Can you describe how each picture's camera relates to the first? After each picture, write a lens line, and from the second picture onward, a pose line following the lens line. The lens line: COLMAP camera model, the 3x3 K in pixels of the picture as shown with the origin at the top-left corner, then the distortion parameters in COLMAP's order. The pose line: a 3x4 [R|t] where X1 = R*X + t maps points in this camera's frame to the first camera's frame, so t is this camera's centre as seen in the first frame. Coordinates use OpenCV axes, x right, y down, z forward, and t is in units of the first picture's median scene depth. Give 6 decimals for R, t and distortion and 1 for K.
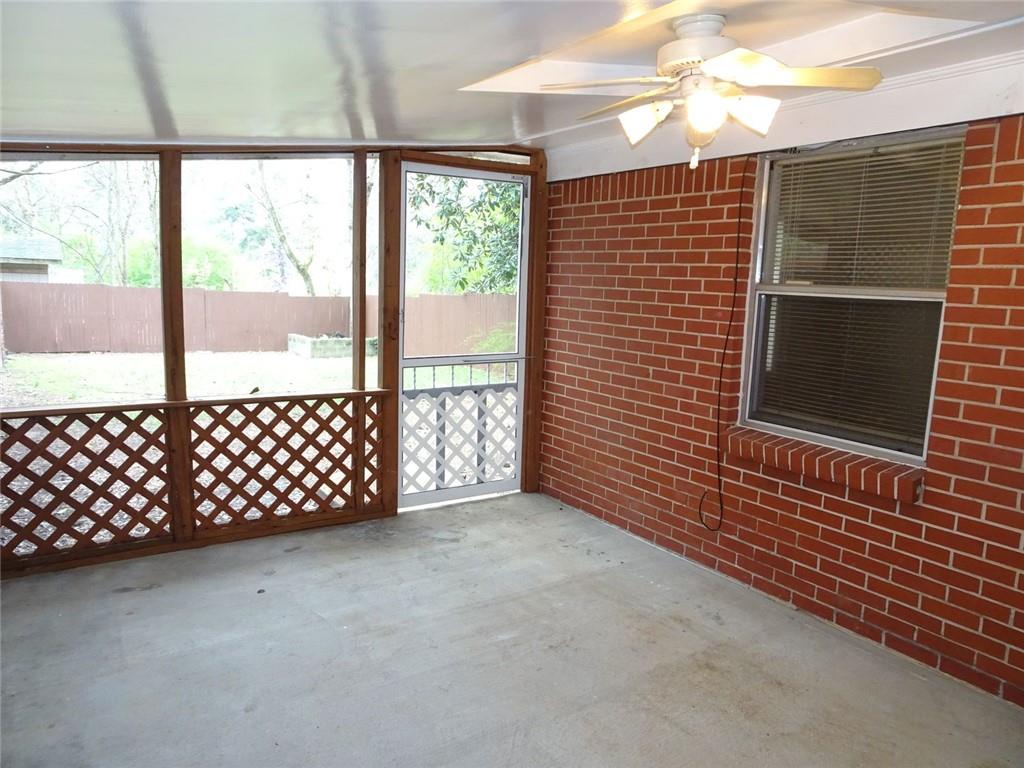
lens RADIAL K [[726.7, 0, 511.8], [0, 726.7, 382.6], [0, 0, 1]] dist [0.008408, 0.004268]
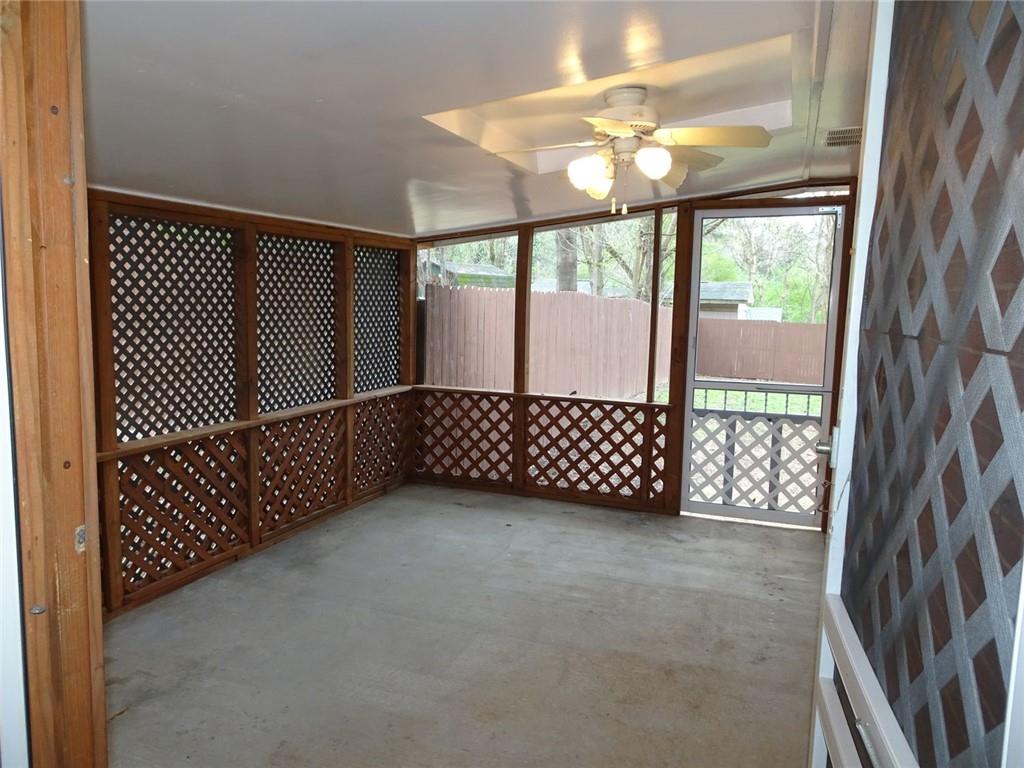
lens RADIAL K [[726.7, 0, 513.2], [0, 726.7, 384.3], [0, 0, 1]] dist [0.008408, 0.004268]
pose [[0.579313, 0.075912, -0.811563, 0.648217], [-0.115623, 0.993239, 0.010371, -0.006357], [0.806863, 0.087828, 0.584173, 0.110055]]
